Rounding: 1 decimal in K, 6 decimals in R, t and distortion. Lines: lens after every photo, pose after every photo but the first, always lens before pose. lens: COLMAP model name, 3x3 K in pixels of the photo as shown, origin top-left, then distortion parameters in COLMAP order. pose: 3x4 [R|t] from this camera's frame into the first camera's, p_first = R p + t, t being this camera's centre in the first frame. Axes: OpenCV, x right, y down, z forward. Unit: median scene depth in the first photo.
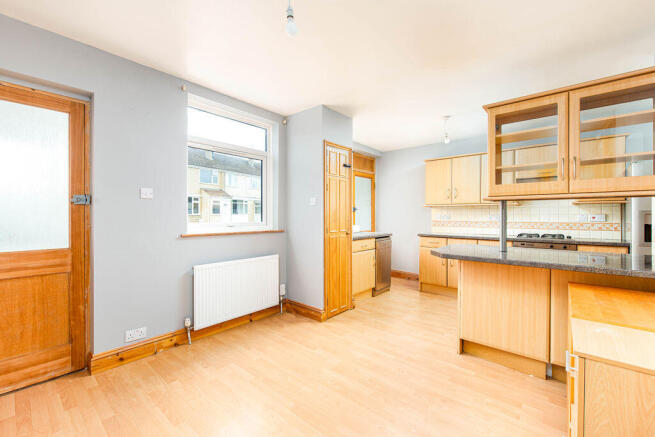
lens RADIAL K [[271.4, 0, 326.9], [0, 271.4, 216.4], [0, 0, 1]] dist [-0.001863, -0.000468]
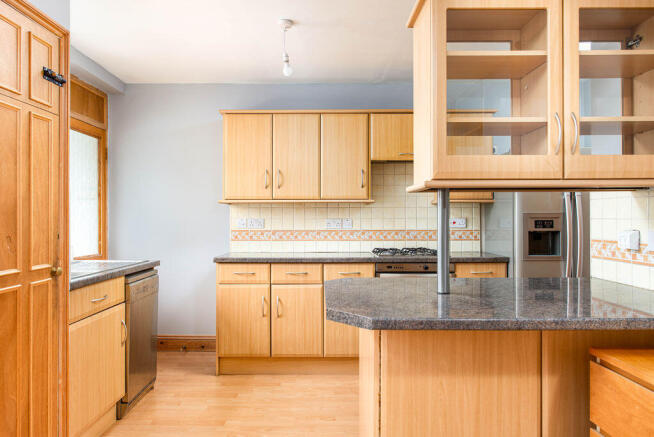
lens RADIAL K [[431.6, 0, 325.8], [0, 431.6, 215.5], [0, 0, 1]] dist [0.005061, 0.002798]
pose [[0.762613, 0.003817, 0.646844, -0.014905], [0.005133, 0.999915, -0.011951, -0.001937], [-0.646835, 0.012434, 0.762529, 0.302455]]
